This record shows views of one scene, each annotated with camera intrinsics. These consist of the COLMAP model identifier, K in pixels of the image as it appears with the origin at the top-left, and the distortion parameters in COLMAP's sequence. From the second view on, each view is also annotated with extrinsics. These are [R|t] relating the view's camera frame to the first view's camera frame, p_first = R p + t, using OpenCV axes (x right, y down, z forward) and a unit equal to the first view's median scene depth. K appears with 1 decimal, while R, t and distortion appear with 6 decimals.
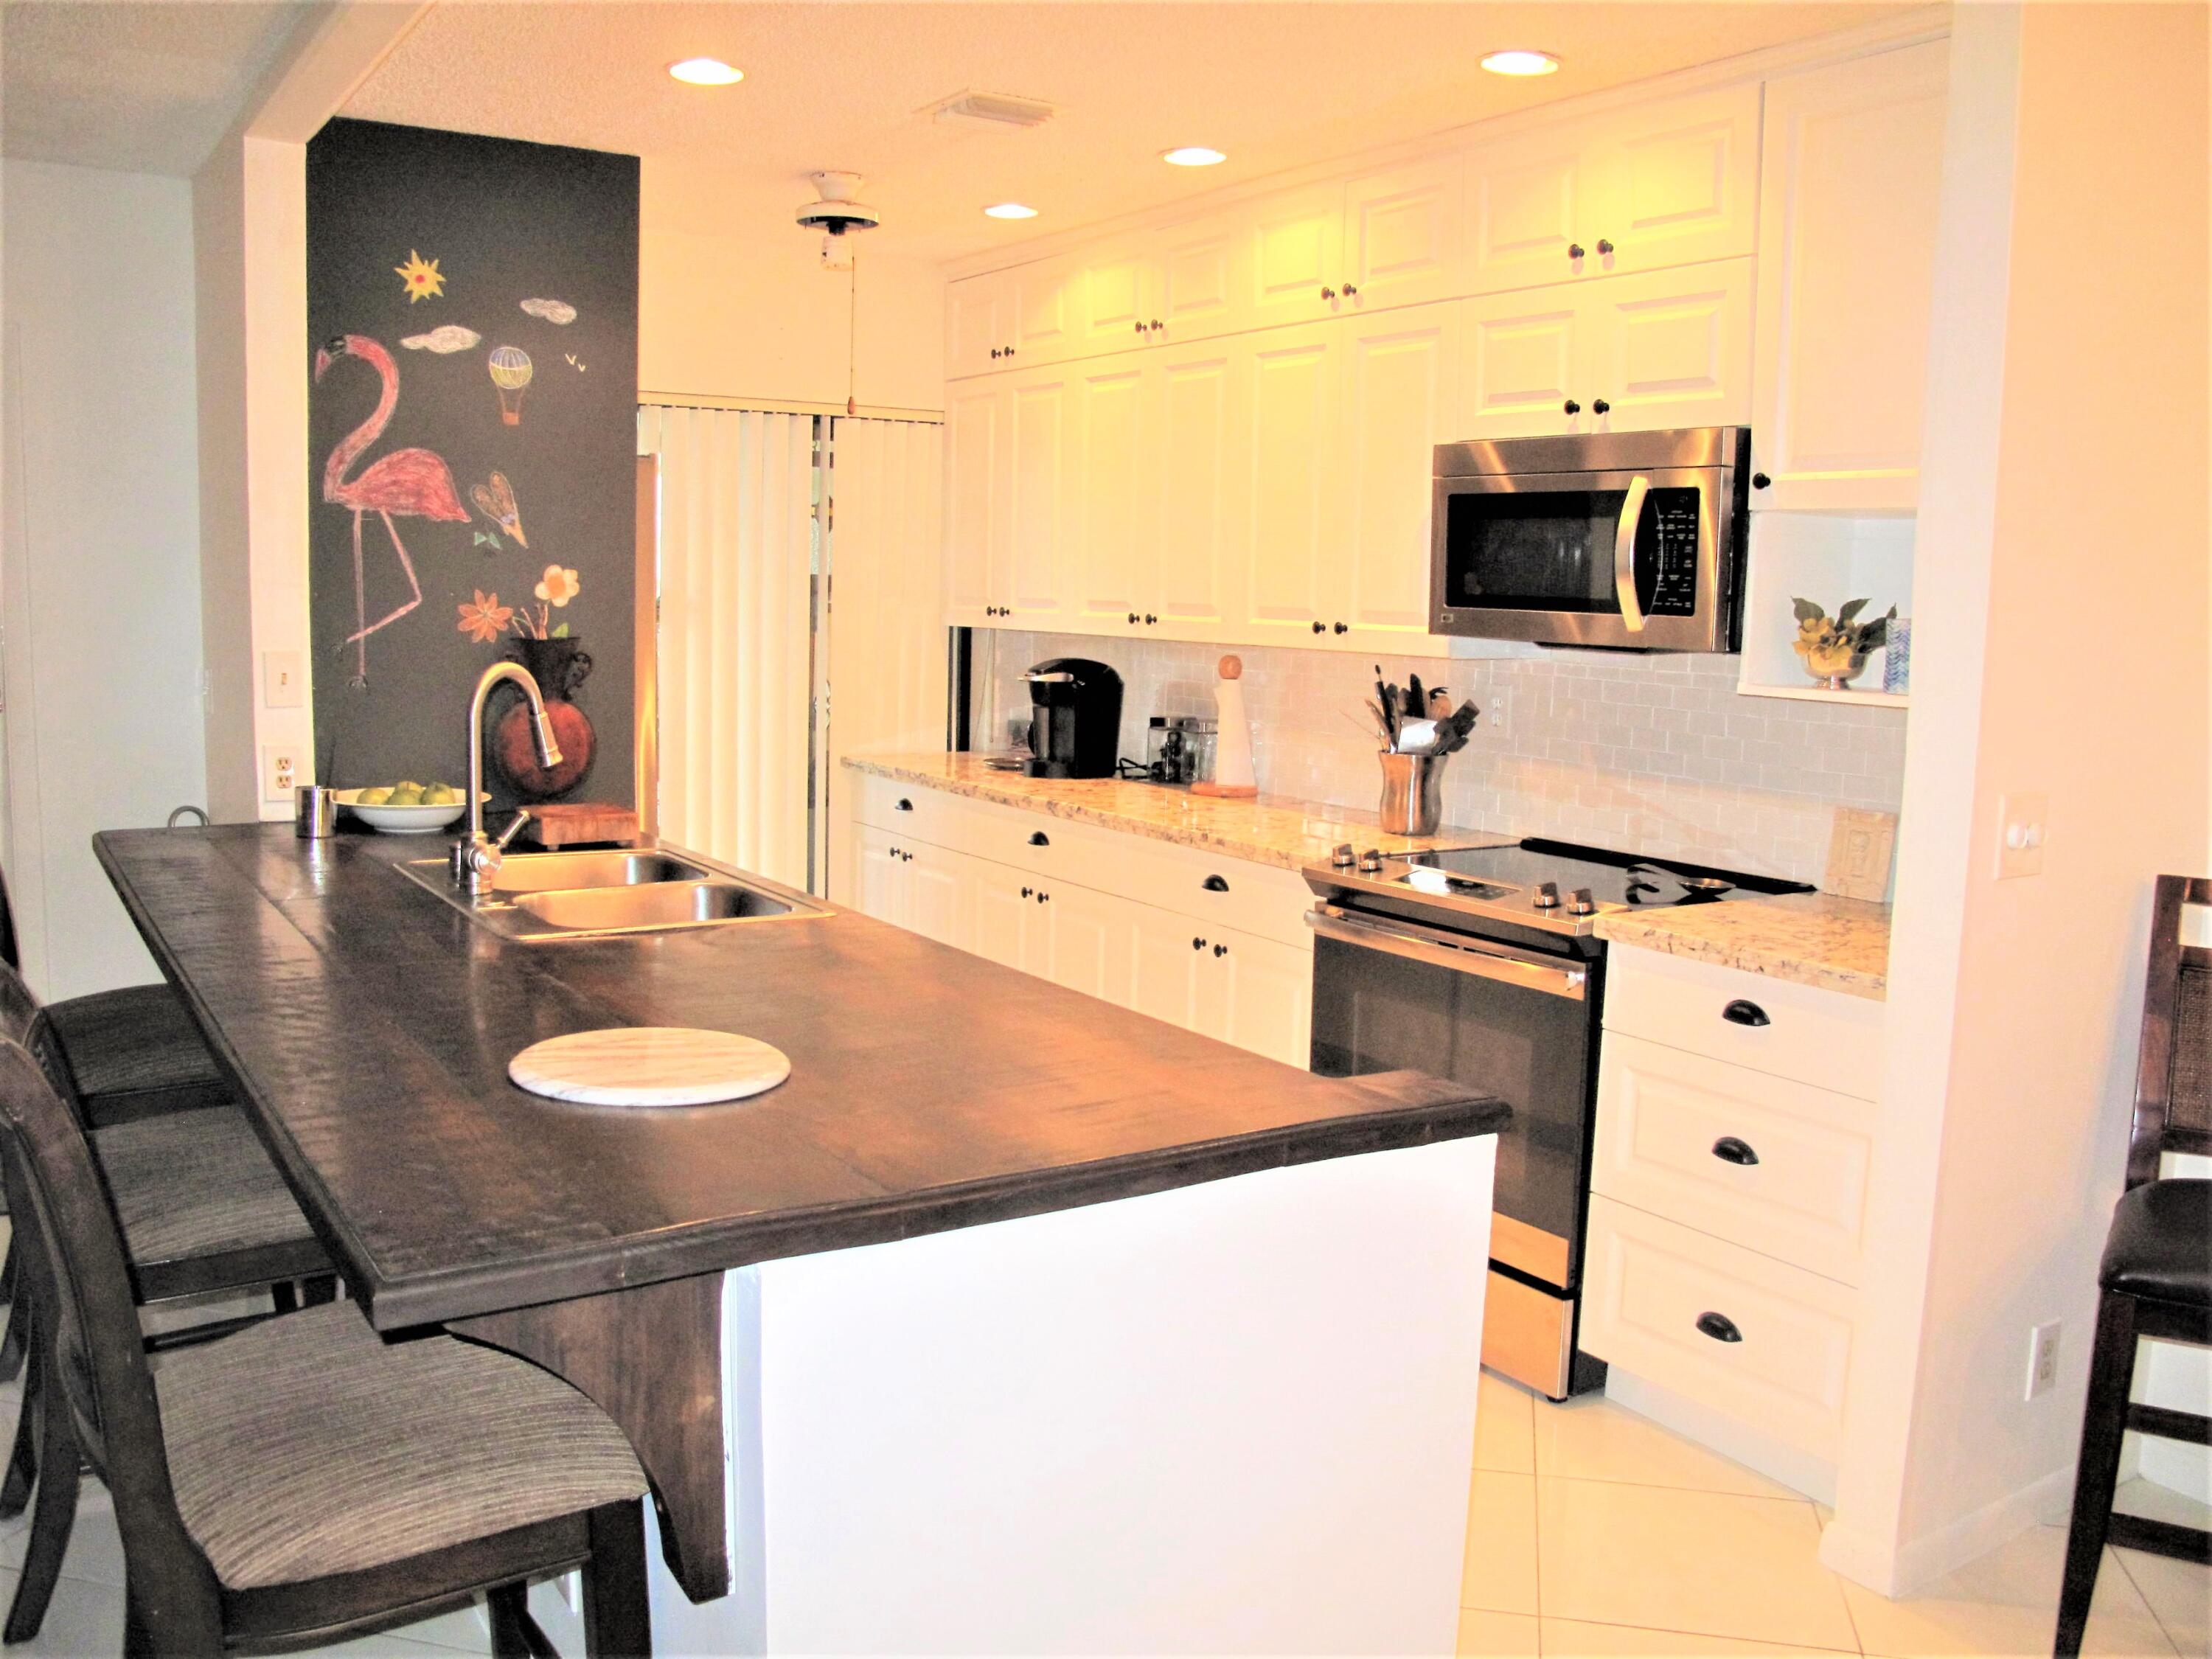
lens RADIAL K [[1853.7, 0, 1117.9], [0, 1853.7, 818.7], [0, 0, 1]] dist [-0.146487, 0.110072]
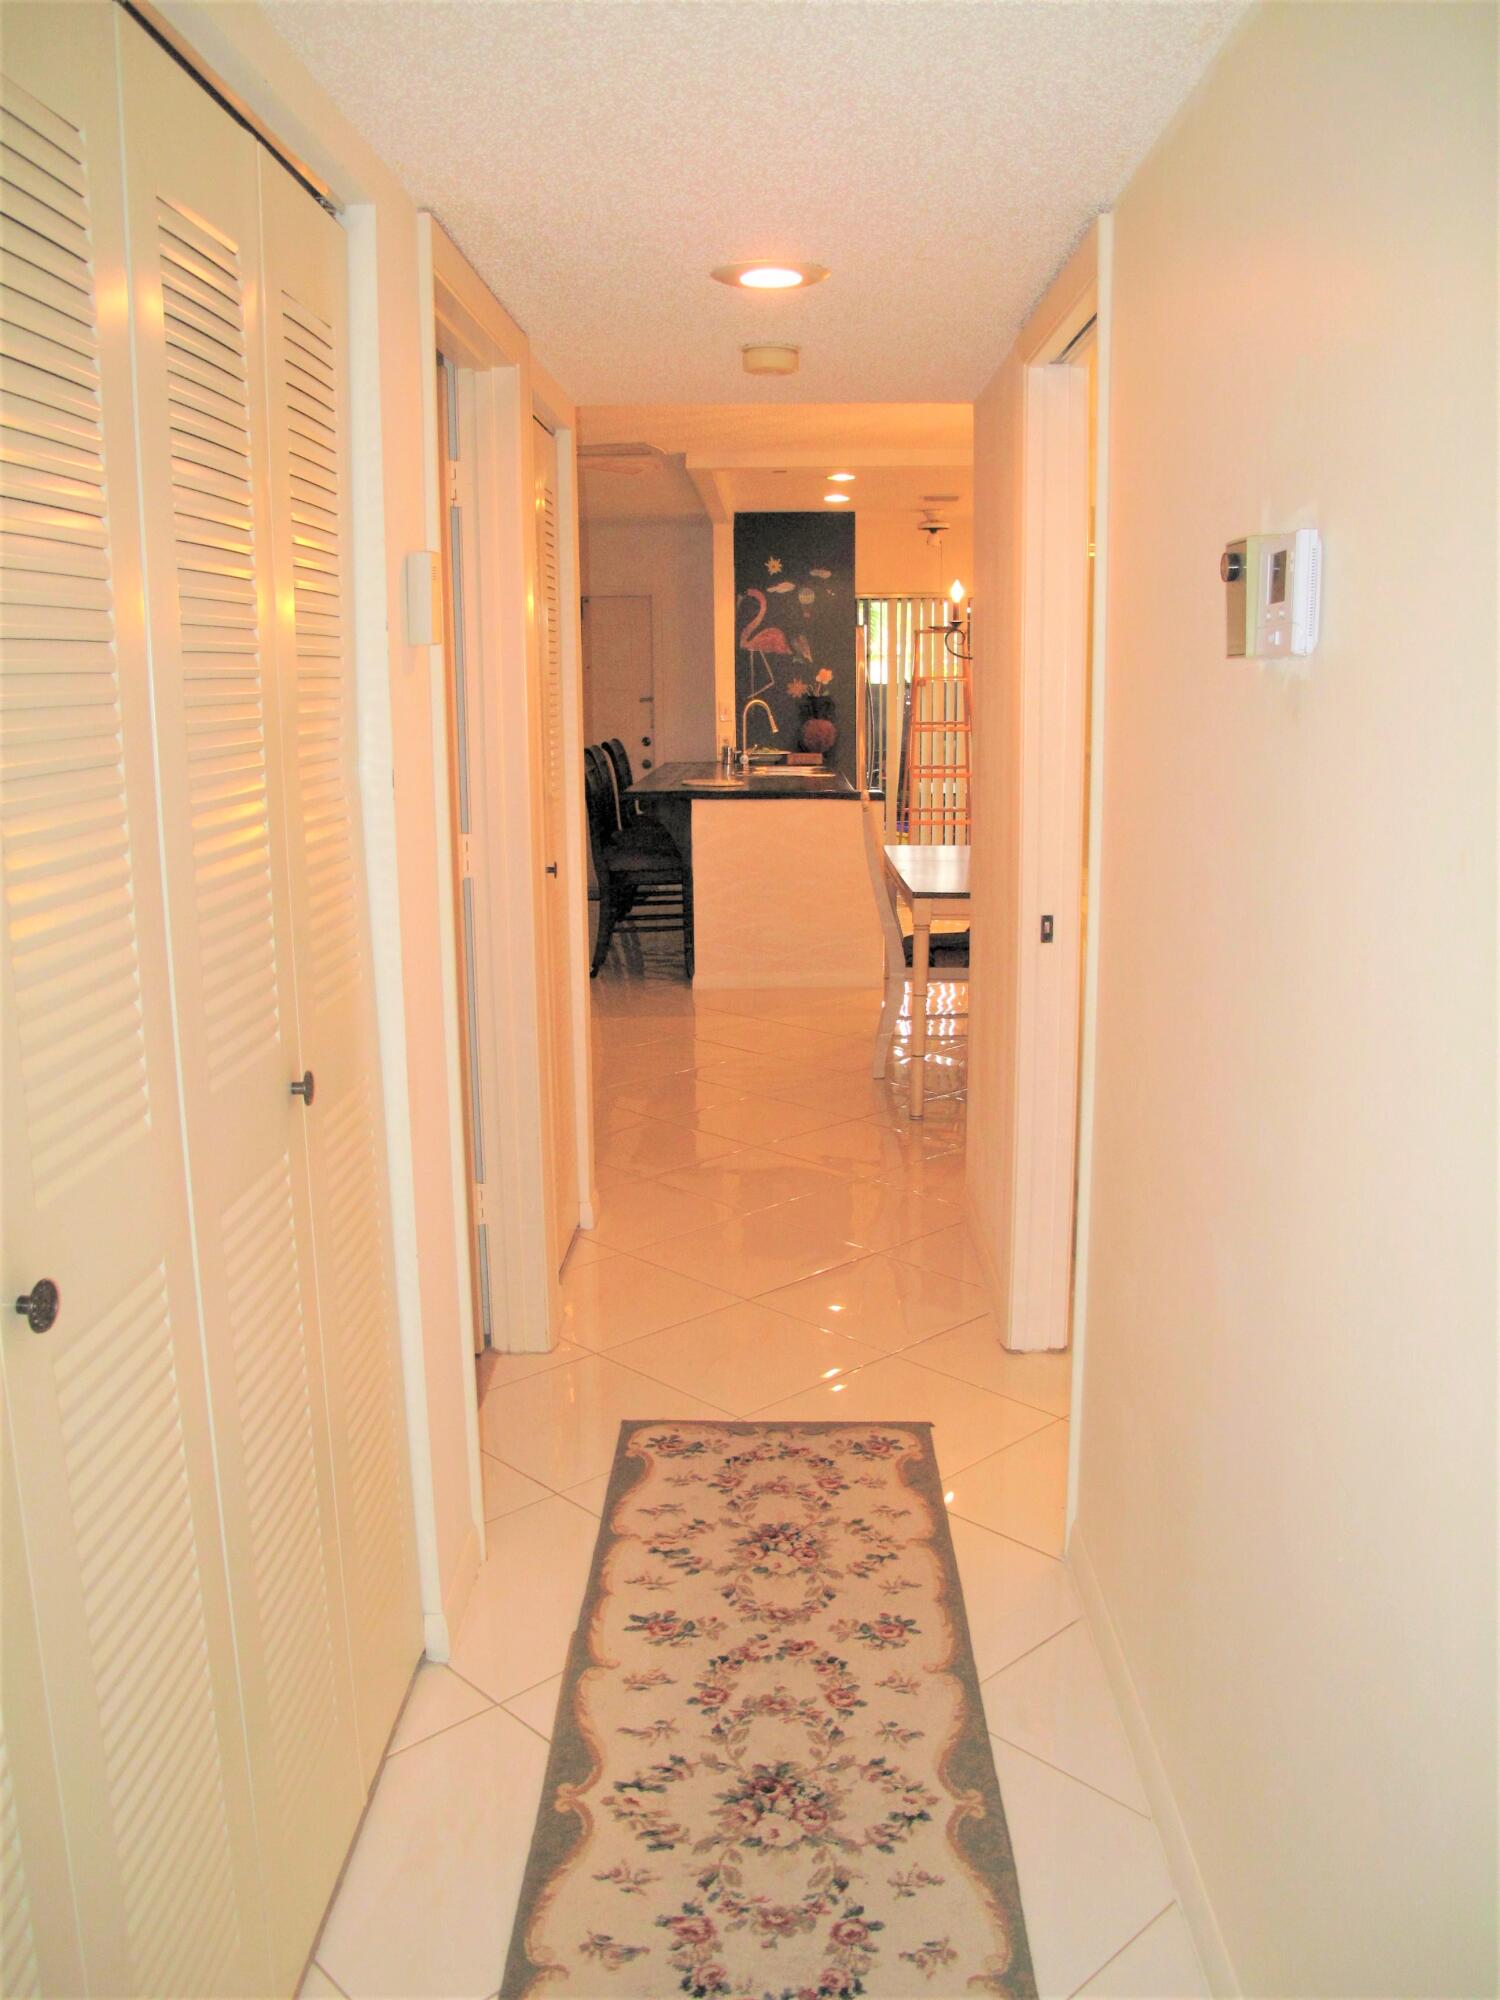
lens RADIAL K [[1676.1, 0, 753.0], [0, 1676.1, 999.5], [0, 0, 1]] dist [-0.146487, 0.110072]
pose [[0.824899, 0.074897, -0.560297, 1.068807], [-0.041478, 0.996531, 0.072144, 0.182163], [0.563757, -0.036272, 0.825144, -1.154030]]
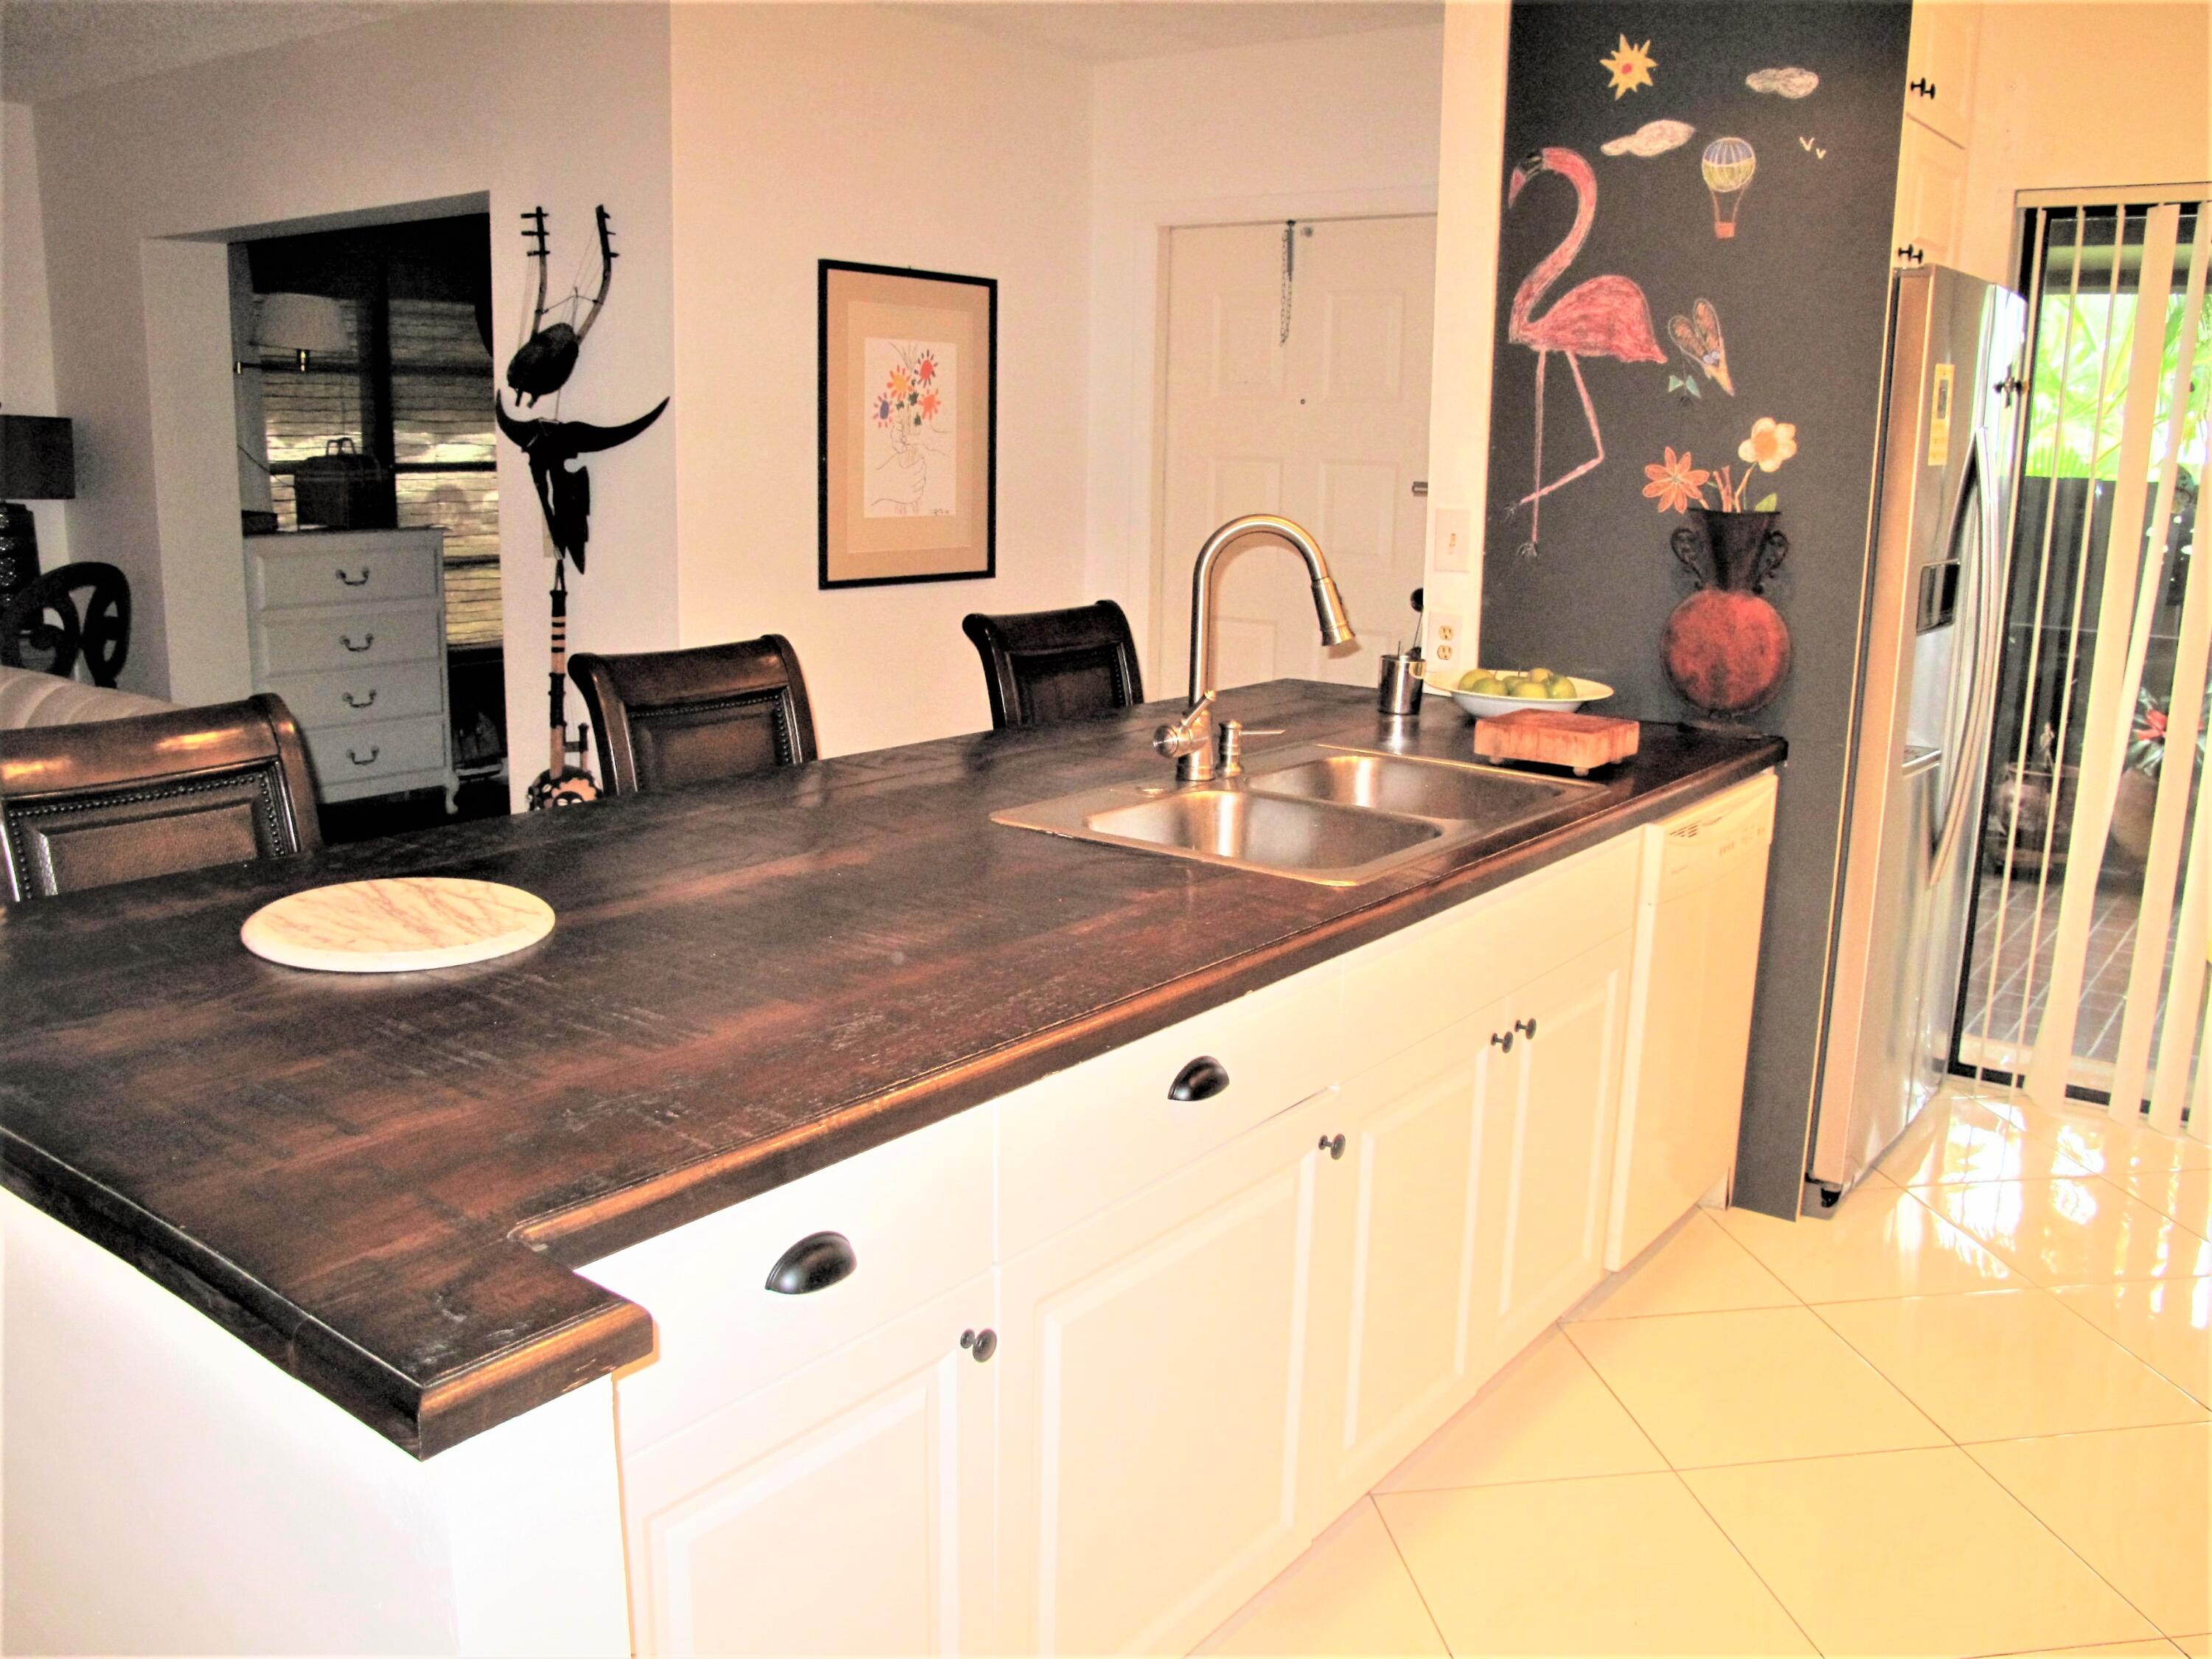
lens RADIAL K [[1853.7, 0, 1108.0], [0, 1853.7, 811.7], [0, 0, 1]] dist [-0.146487, 0.110072]
pose [[0.341183, 0.174461, -0.923665, 0.351783], [-0.131472, 0.981824, 0.136883, -0.045875], [0.930757, 0.074733, 0.357919, 0.504871]]
